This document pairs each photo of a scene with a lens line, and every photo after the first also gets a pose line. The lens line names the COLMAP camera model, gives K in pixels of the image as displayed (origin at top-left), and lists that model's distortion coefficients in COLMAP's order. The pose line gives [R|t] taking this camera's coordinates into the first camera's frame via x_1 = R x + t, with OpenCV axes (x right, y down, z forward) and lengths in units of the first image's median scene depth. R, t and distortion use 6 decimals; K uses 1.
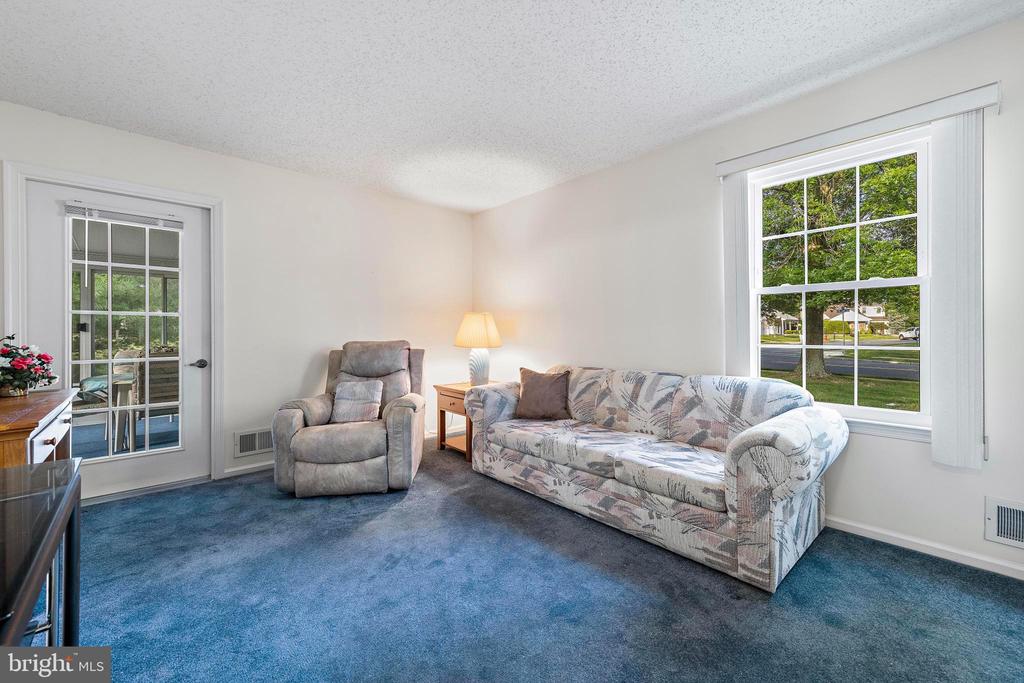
lens RADIAL K [[412.2, 0, 515.0], [0, 412.2, 334.3], [0, 0, 1]] dist [0.001257, -0.000084]
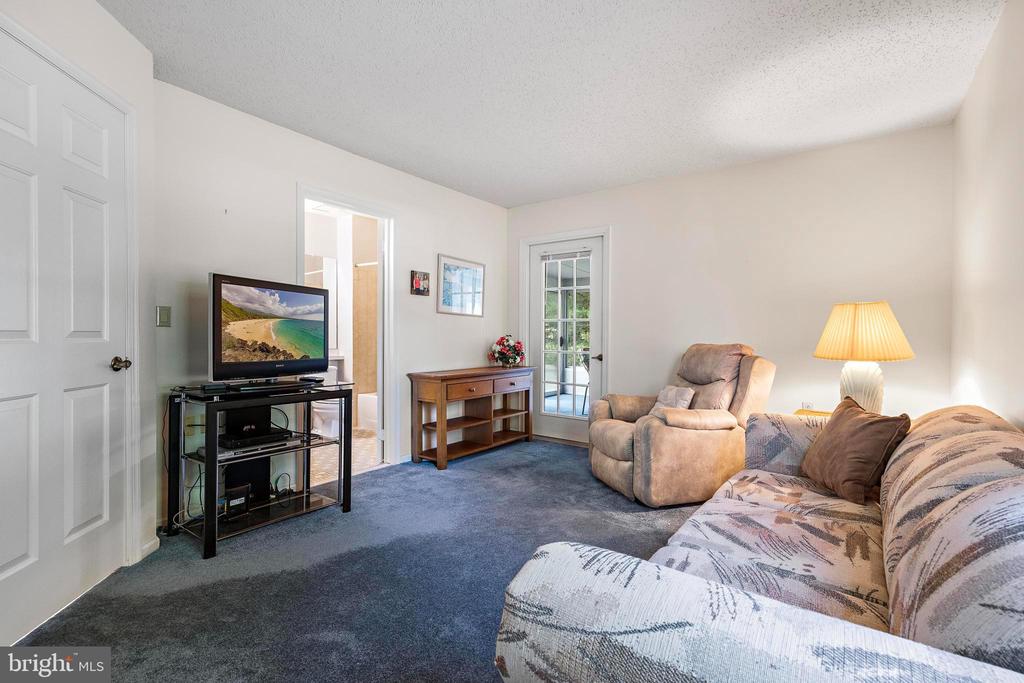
lens RADIAL K [[459.3, 0, 513.0], [0, 459.3, 335.3], [0, 0, 1]] dist [0.005427, 0.000465]
pose [[0.195231, 0.009941, -0.980707, 0.604598], [-0.008353, 0.999929, 0.008473, -0.007388], [0.980722, 0.006537, 0.195300, 0.457078]]
